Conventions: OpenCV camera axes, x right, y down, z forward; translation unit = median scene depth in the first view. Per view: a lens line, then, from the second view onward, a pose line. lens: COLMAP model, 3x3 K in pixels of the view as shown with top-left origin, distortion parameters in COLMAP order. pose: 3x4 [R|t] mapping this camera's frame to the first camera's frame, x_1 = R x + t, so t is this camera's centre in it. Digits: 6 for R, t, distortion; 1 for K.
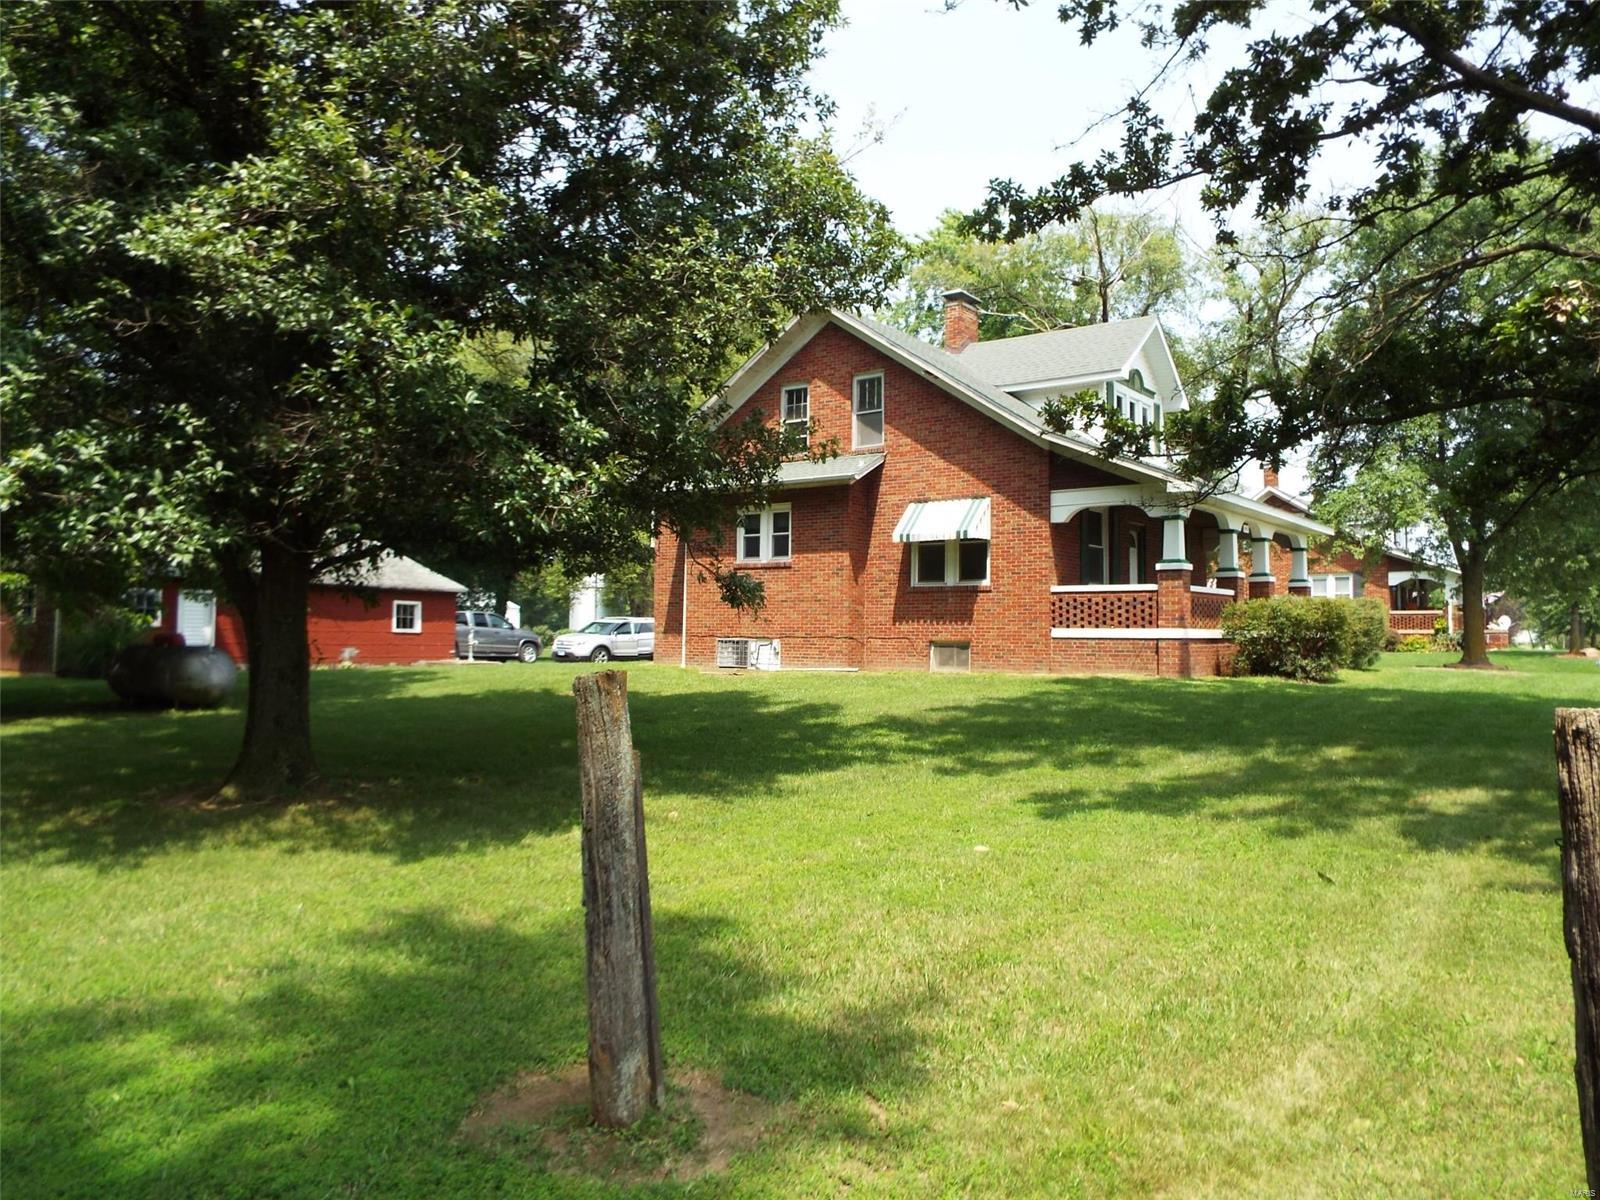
lens RADIAL K [[1119.5, 0, 800.0], [0, 1119.5, 600.0], [0, 0, 1]] dist [-0.003452, -0.033608]
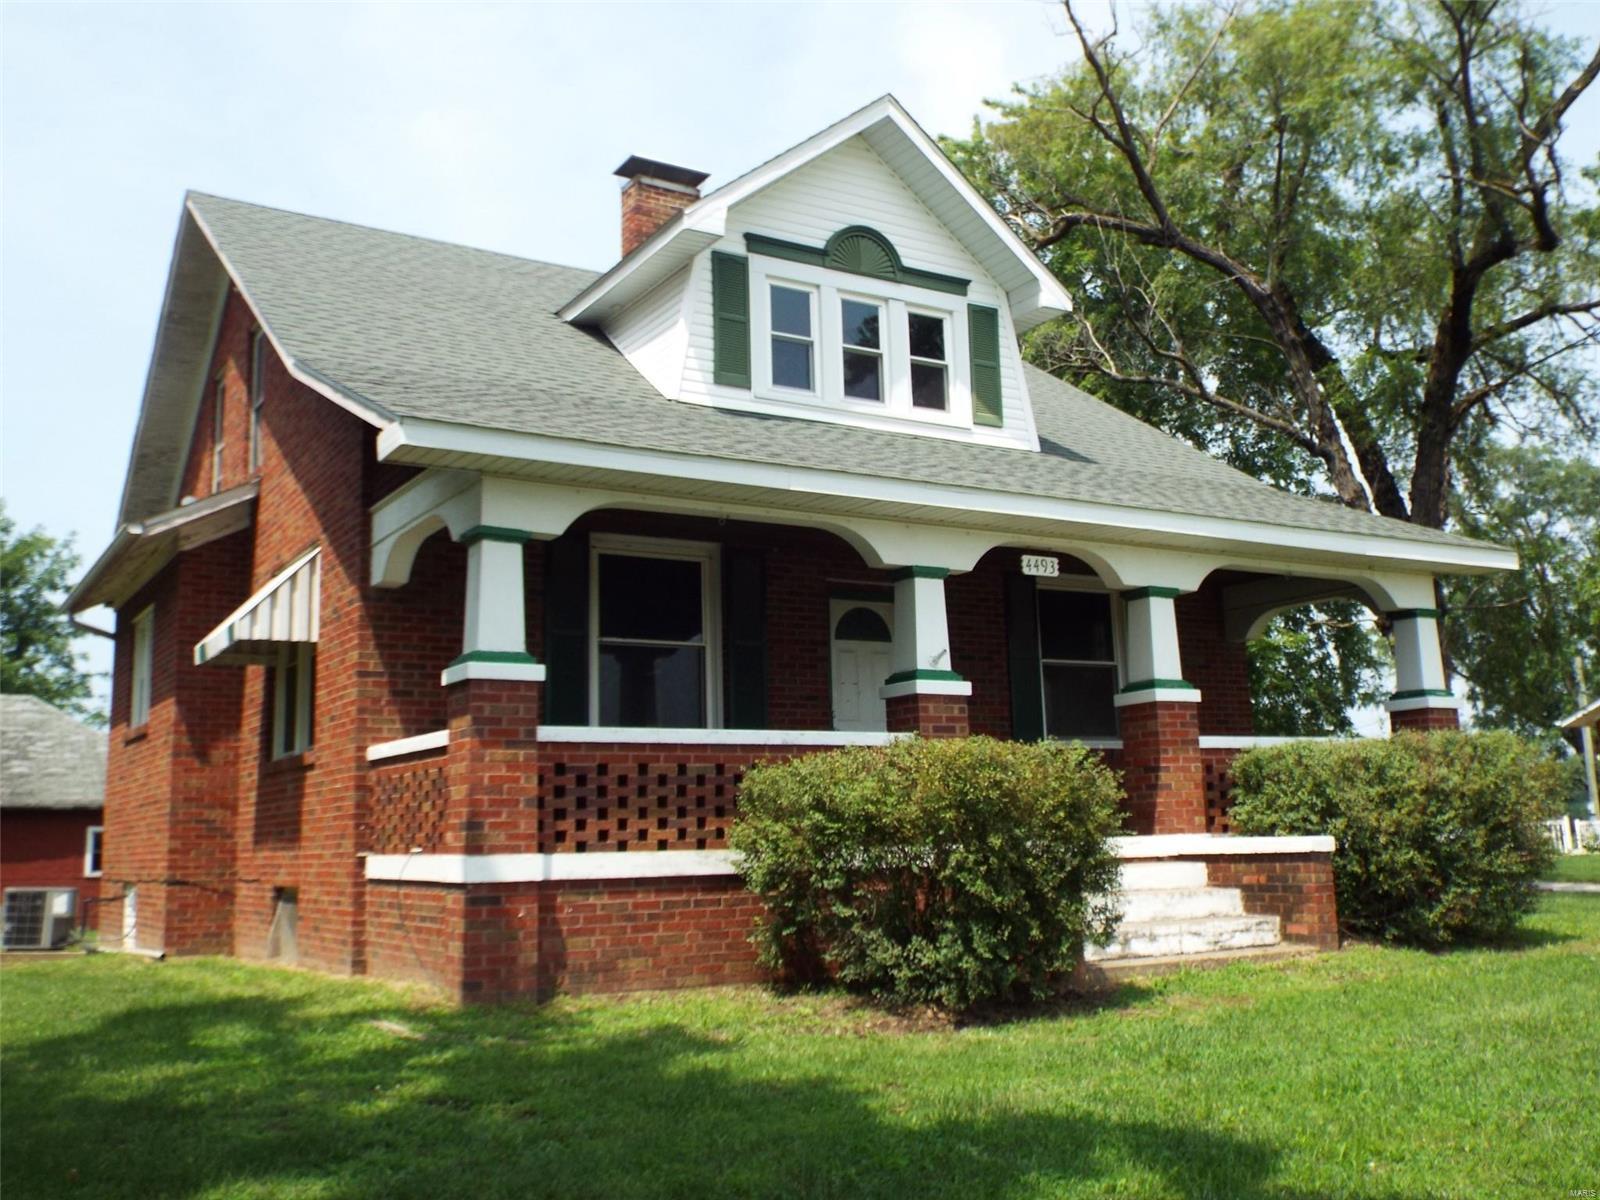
lens RADIAL K [[1469.4, 0, 782.2], [0, 1469.4, 604.3], [0, 0, 1]] dist [0.023482, 0.006311]
pose [[0.919143, -0.083918, -0.384883, 0.495337], [0.034323, 0.990391, -0.133972, 0.010980], [0.392427, 0.109929, 0.913190, 0.509466]]
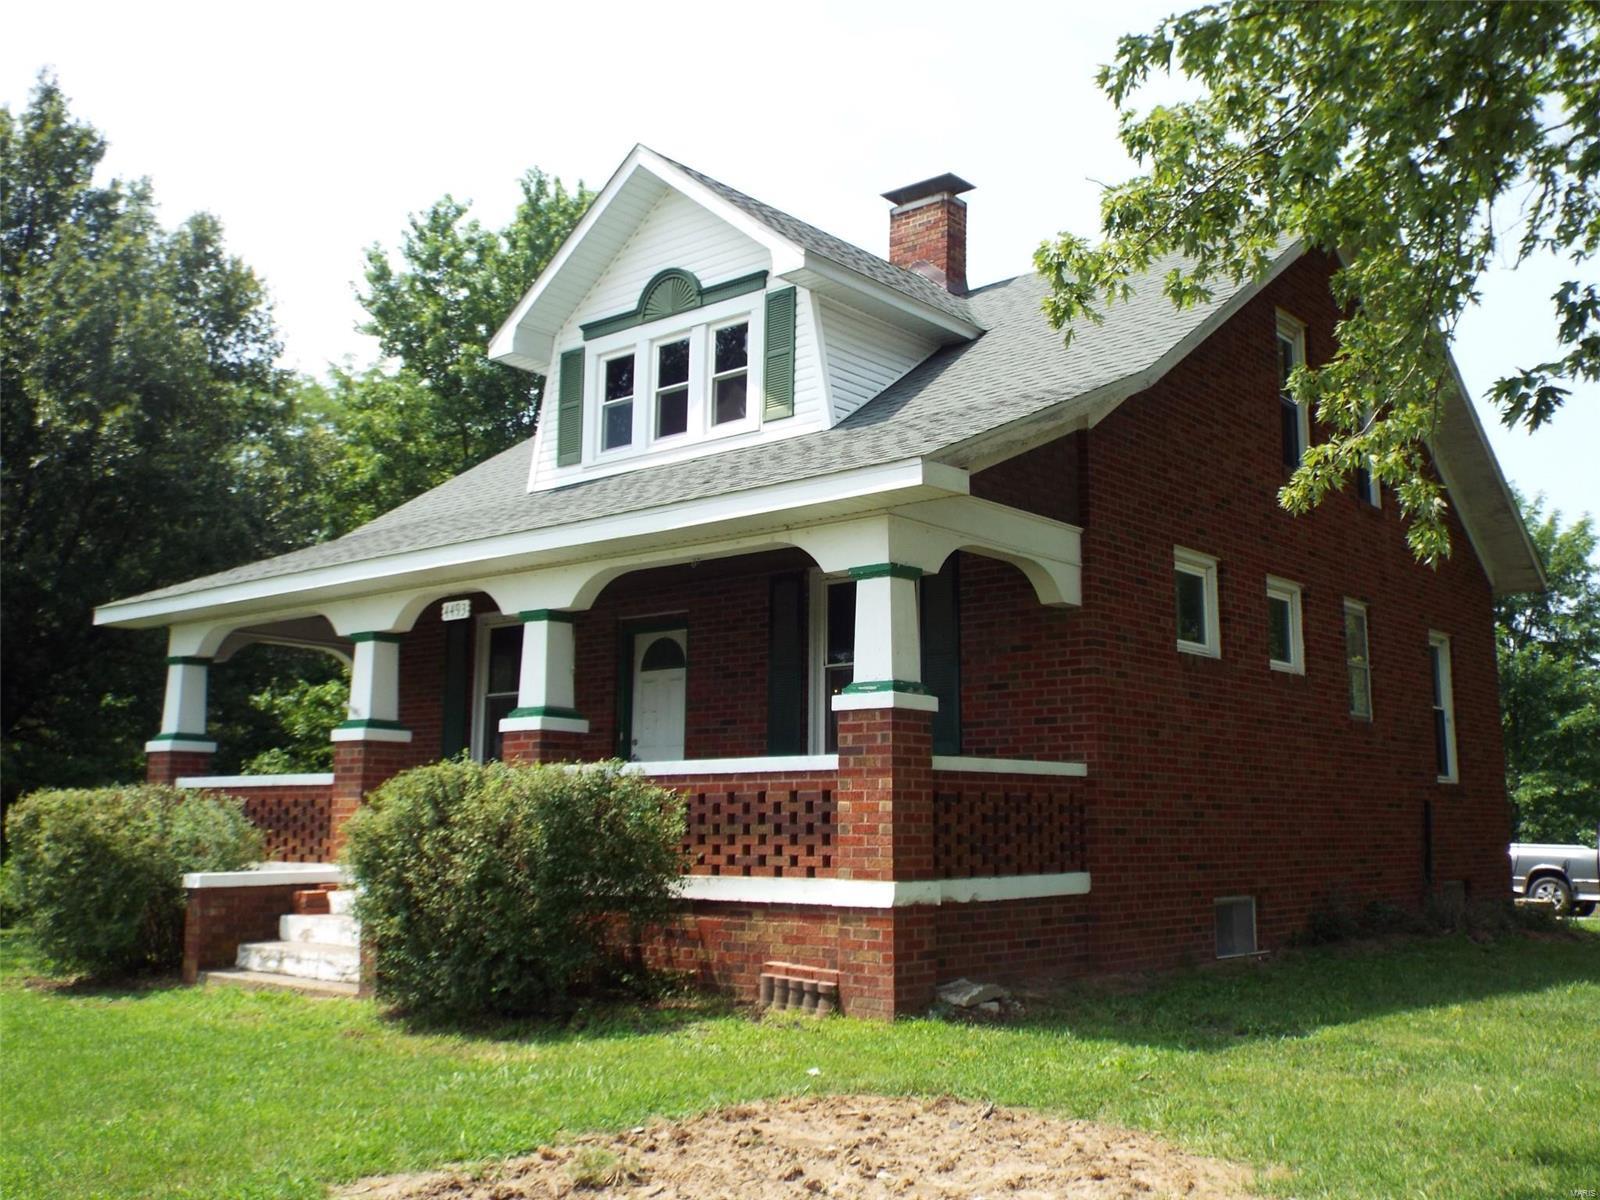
lens RADIAL K [[1532.7, 0, 797.5], [0, 1532.7, 597.9], [0, 0, 1]] dist [-0.011014, -0.001635]
pose [[-0.066991, -0.165687, -0.983900, 0.898200], [0.001572, 0.986097, -0.166164, 0.020583], [0.997752, -0.012679, -0.065799, 1.129027]]
